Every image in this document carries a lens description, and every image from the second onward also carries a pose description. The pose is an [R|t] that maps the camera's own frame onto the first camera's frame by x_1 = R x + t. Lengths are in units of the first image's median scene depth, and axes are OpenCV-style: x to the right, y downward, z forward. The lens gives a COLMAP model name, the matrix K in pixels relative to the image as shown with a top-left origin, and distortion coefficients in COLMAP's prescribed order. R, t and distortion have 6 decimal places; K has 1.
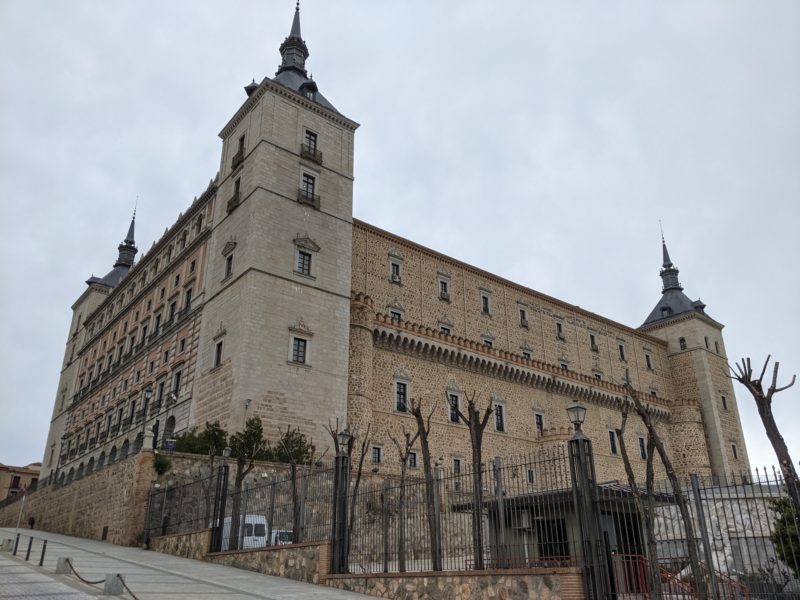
lens RADIAL K [[622.4, 0, 402.1], [0, 622.4, 316.4], [0, 0, 1]] dist [0.156088, -0.329632]
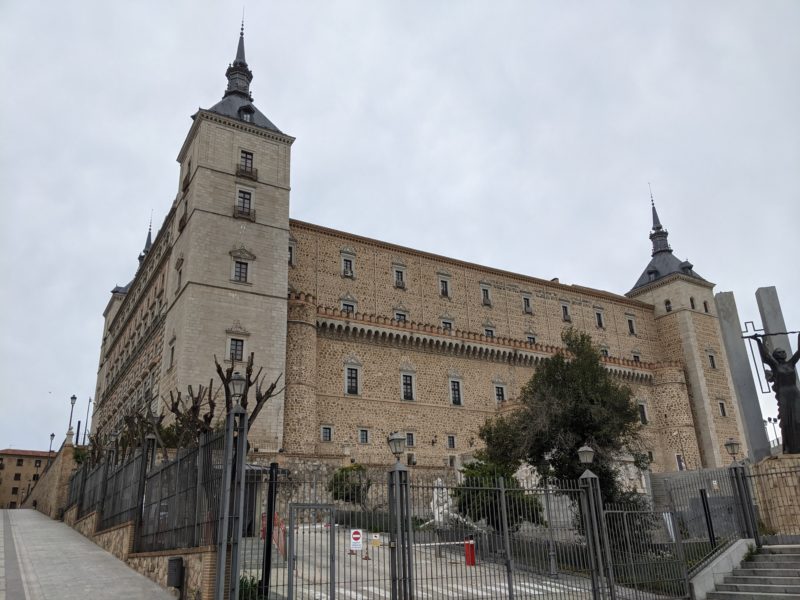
lens RADIAL K [[622.4, 0, 402.1], [0, 622.4, 316.4], [0, 0, 1]] dist [0.156088, -0.329632]
pose [[0.989841, -0.073517, -0.121699, 0.214854], [0.078957, 0.996055, 0.040495, -0.022223], [0.118241, -0.049693, 0.991741, -0.081699]]
